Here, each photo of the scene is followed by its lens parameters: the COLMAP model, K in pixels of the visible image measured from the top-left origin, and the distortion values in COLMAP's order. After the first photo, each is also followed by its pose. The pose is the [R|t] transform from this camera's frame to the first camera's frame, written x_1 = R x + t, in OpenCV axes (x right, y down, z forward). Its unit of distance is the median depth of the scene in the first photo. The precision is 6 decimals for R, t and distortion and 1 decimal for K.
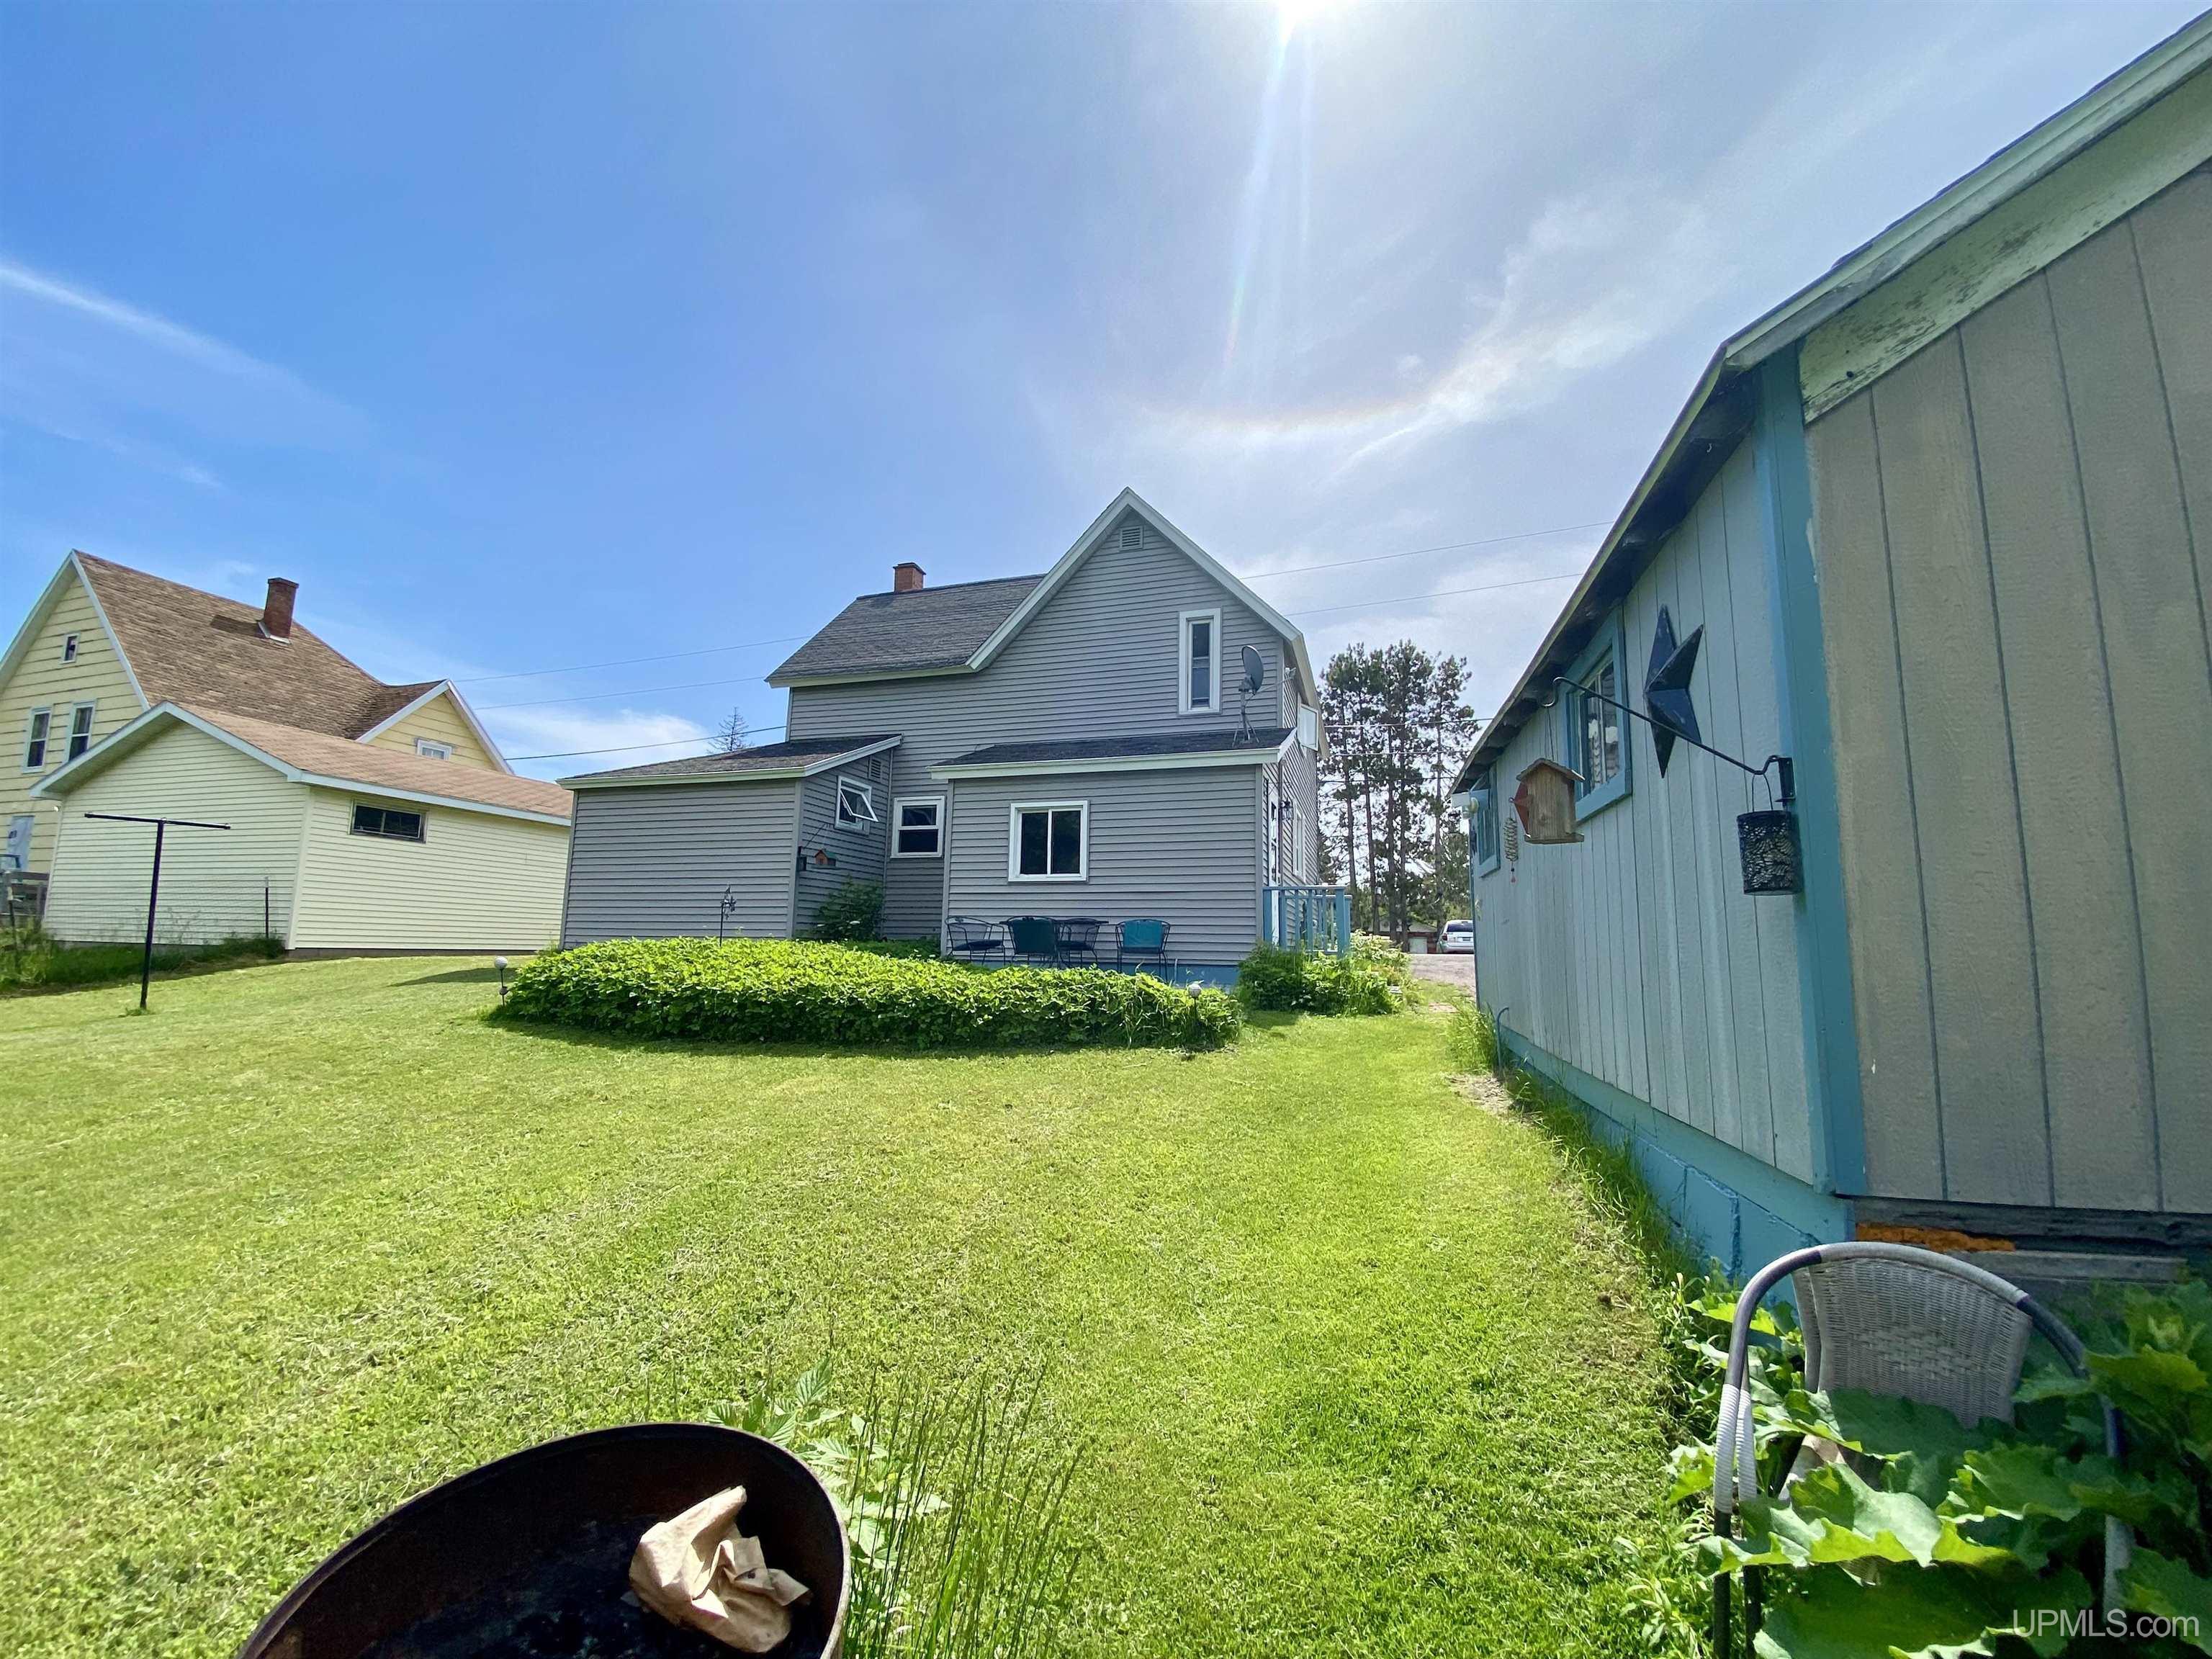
lens RADIAL K [[895.9, 0, 1106.0], [0, 895.9, 829.5], [0, 0, 1]] dist [0.031061, -0.032627]
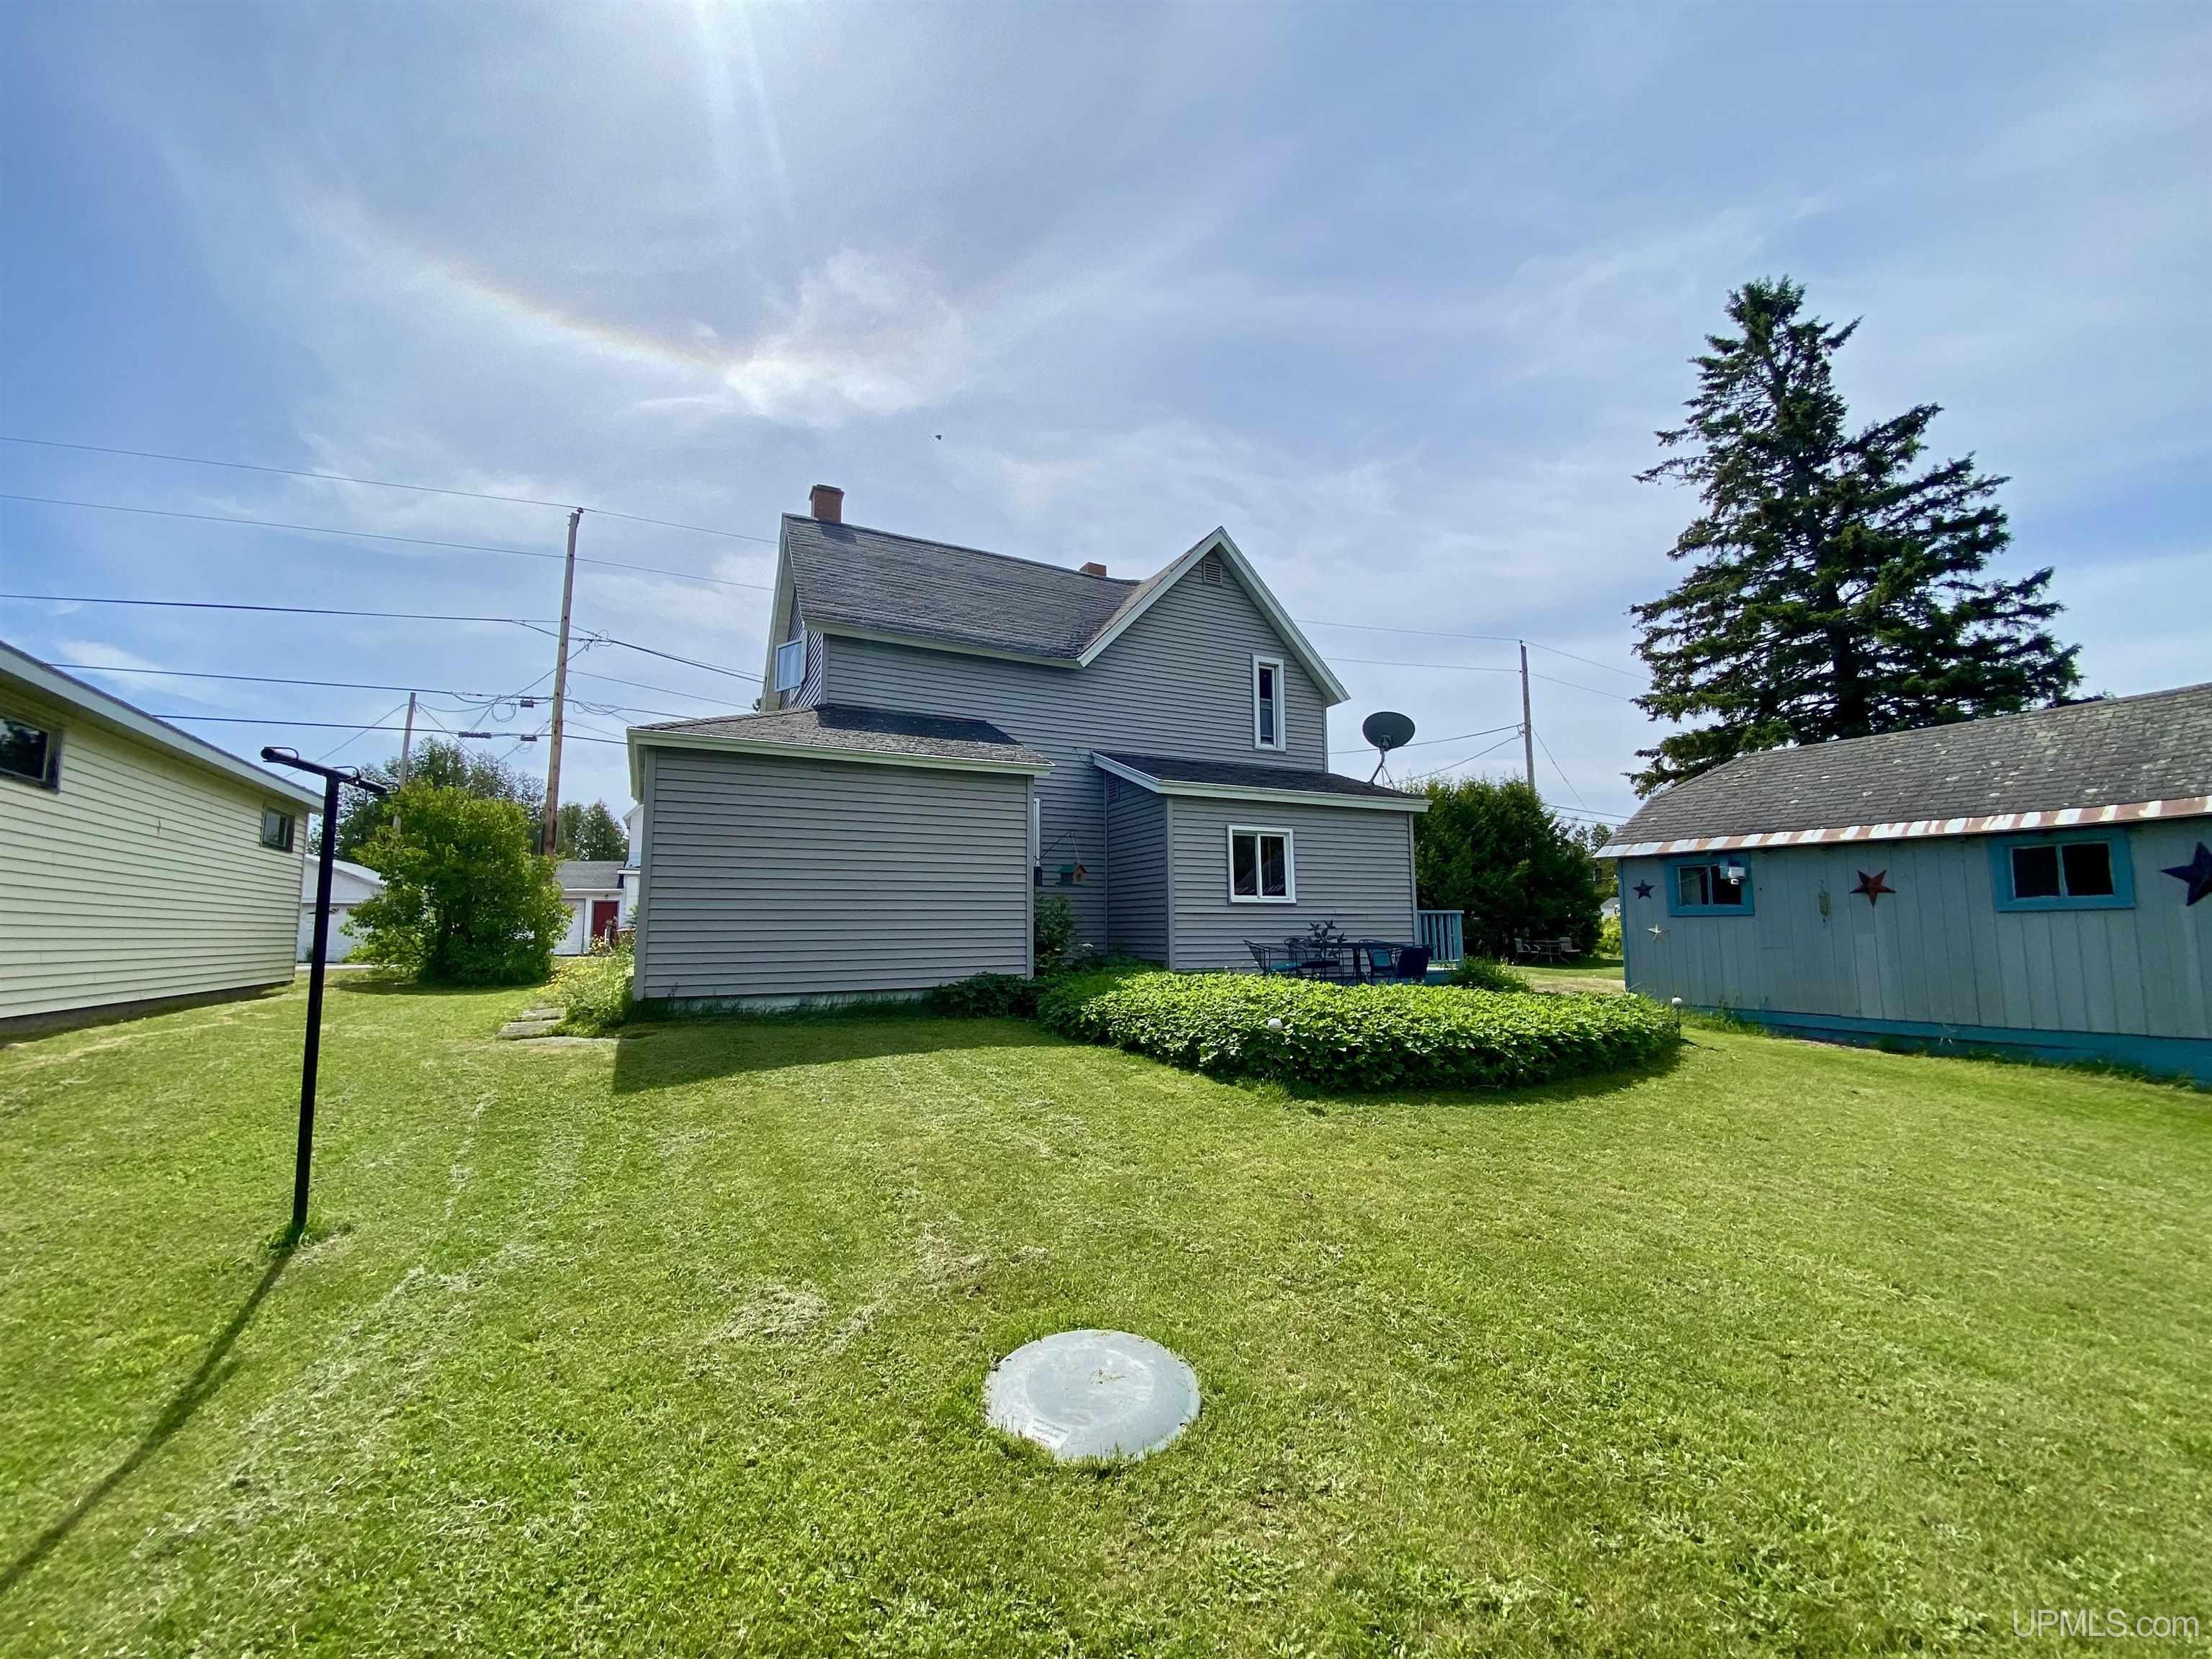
lens RADIAL K [[857.4, 0, 1106.0], [0, 857.4, 829.5], [0, 0, 1]] dist [-0.001172, -0.027687]
pose [[0.679187, 0.040275, 0.732859, -0.820502], [-0.062392, 0.998047, 0.002974, -0.017108], [-0.731308, -0.047745, 0.680374, 0.400621]]
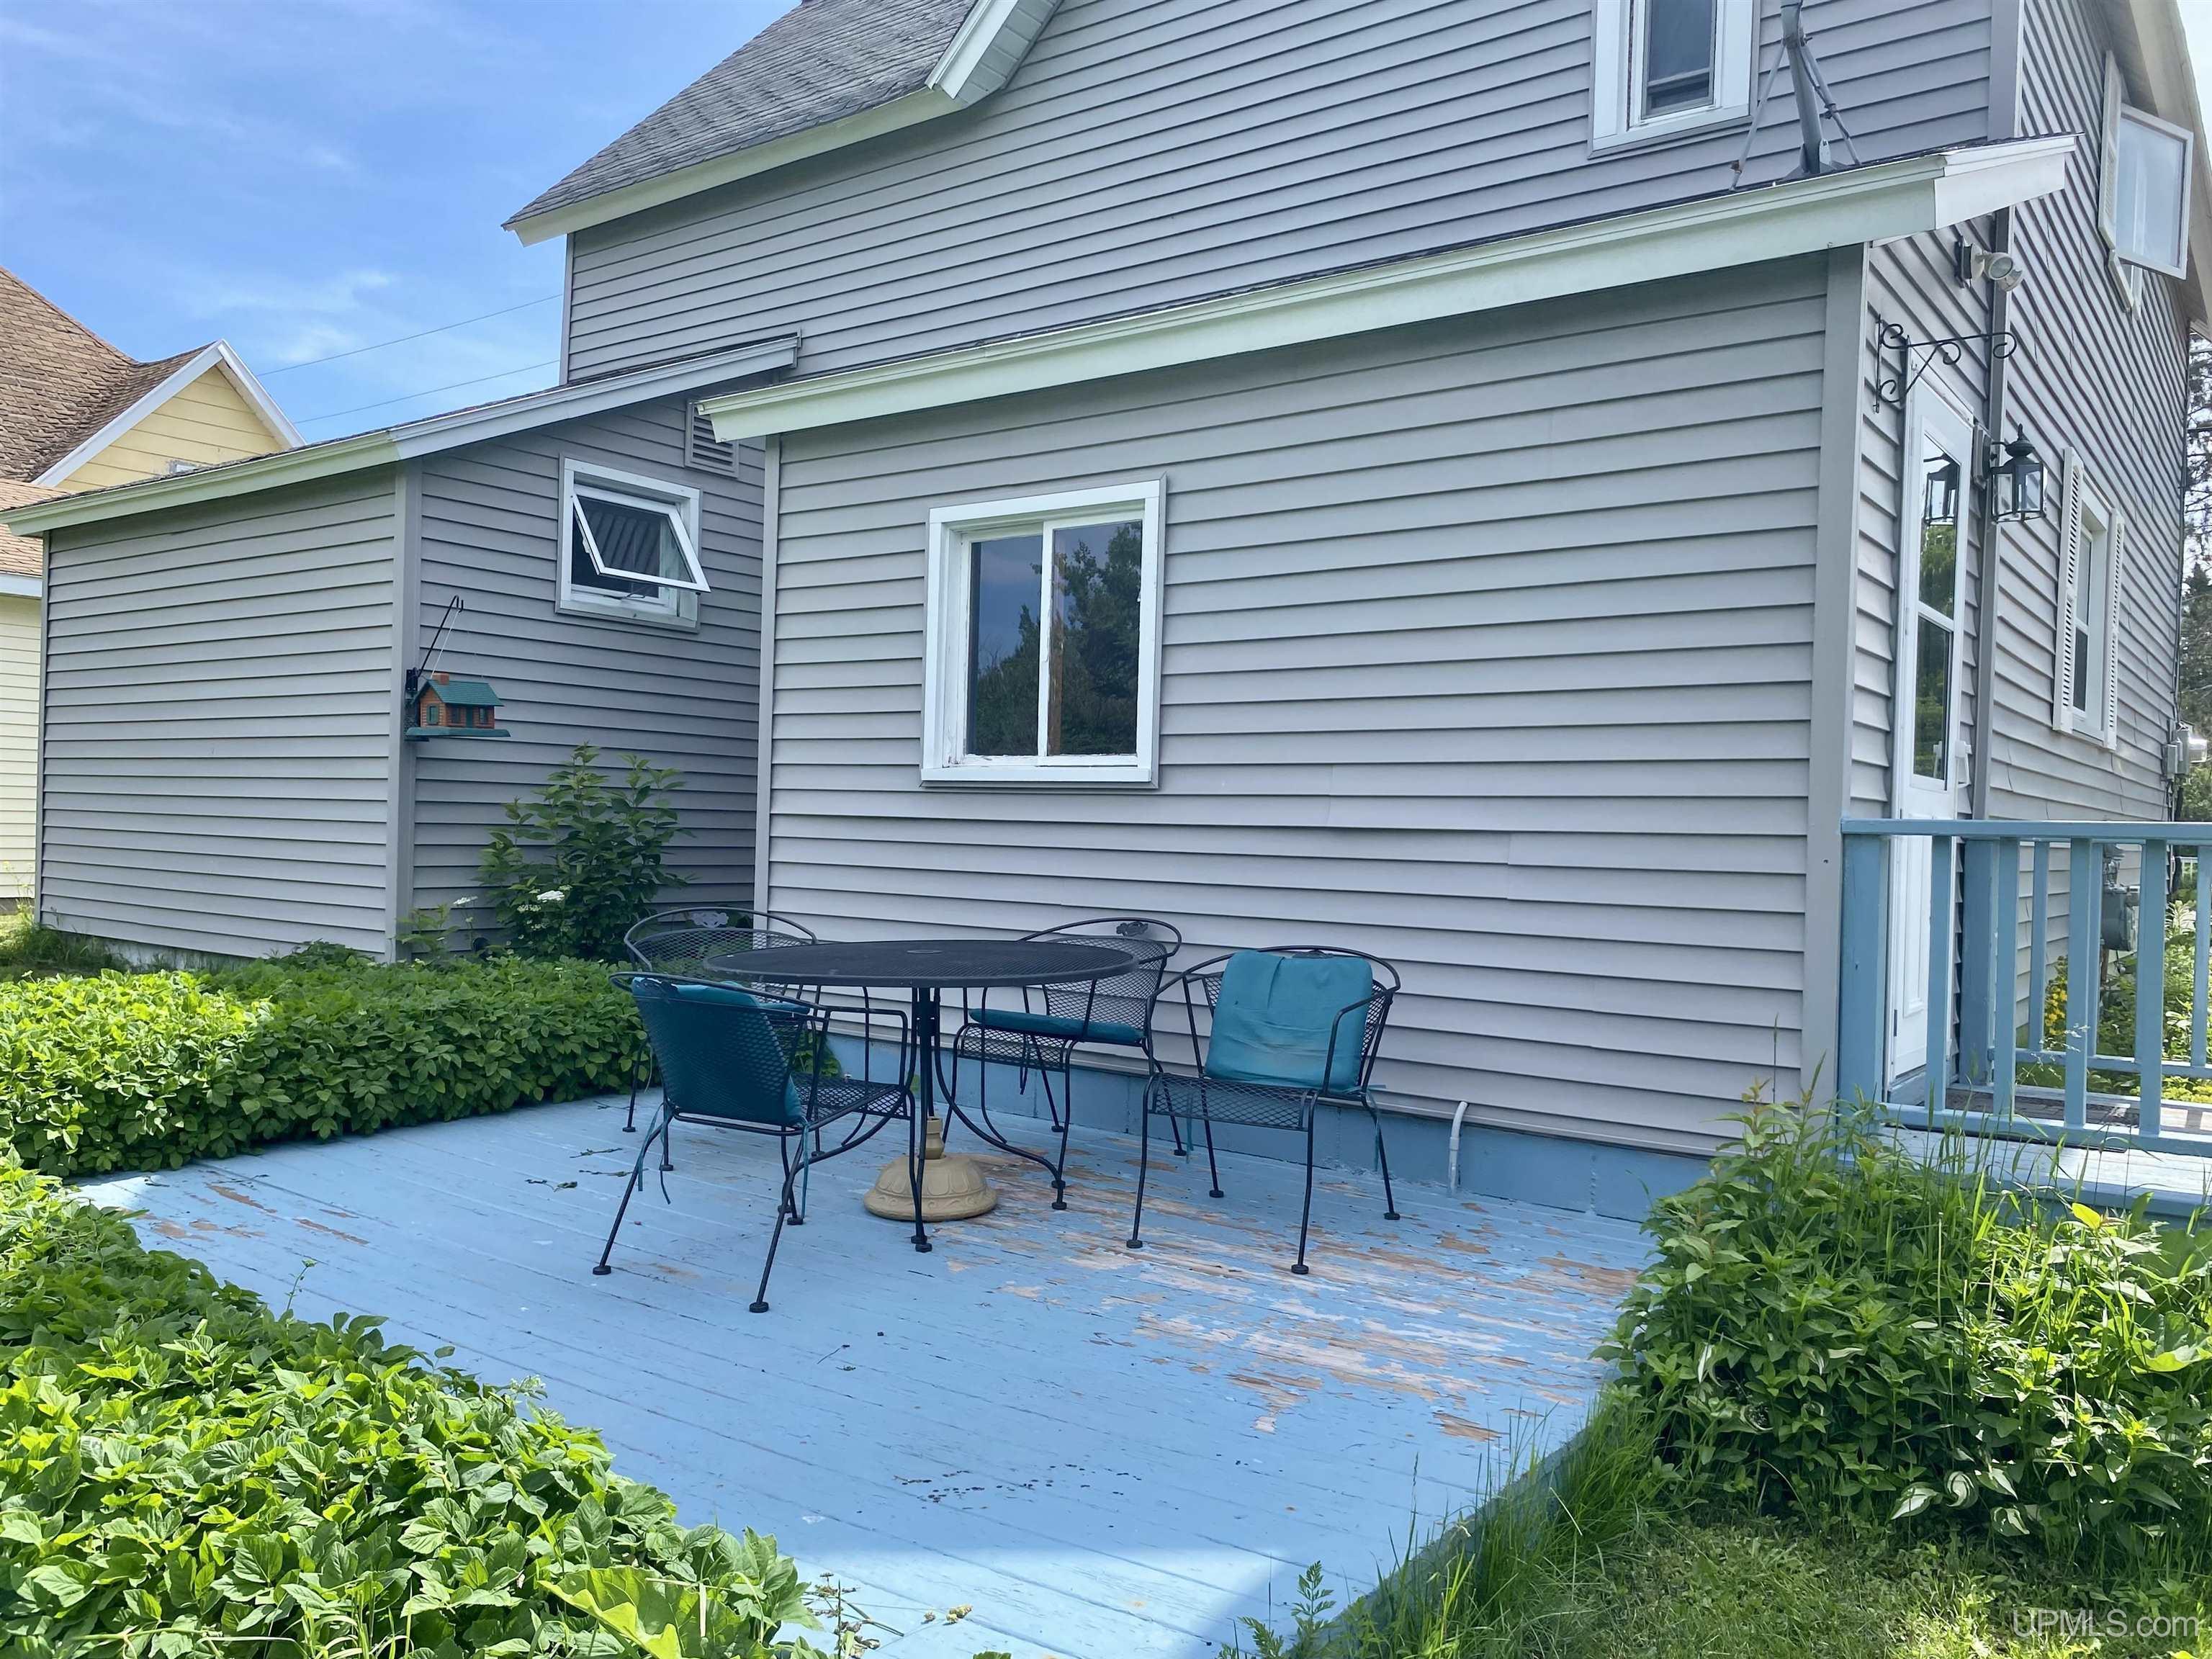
lens RADIAL K [[1703.3, 0, 1102.0], [0, 1703.3, 834.7], [0, 0, 1]] dist [0.039396, -0.090686]
pose [[0.941136, 0.018992, -0.337494, 0.118832], [0.022904, 0.992543, 0.119726, 0.009538], [0.337251, -0.120409, 0.933683, 0.448249]]
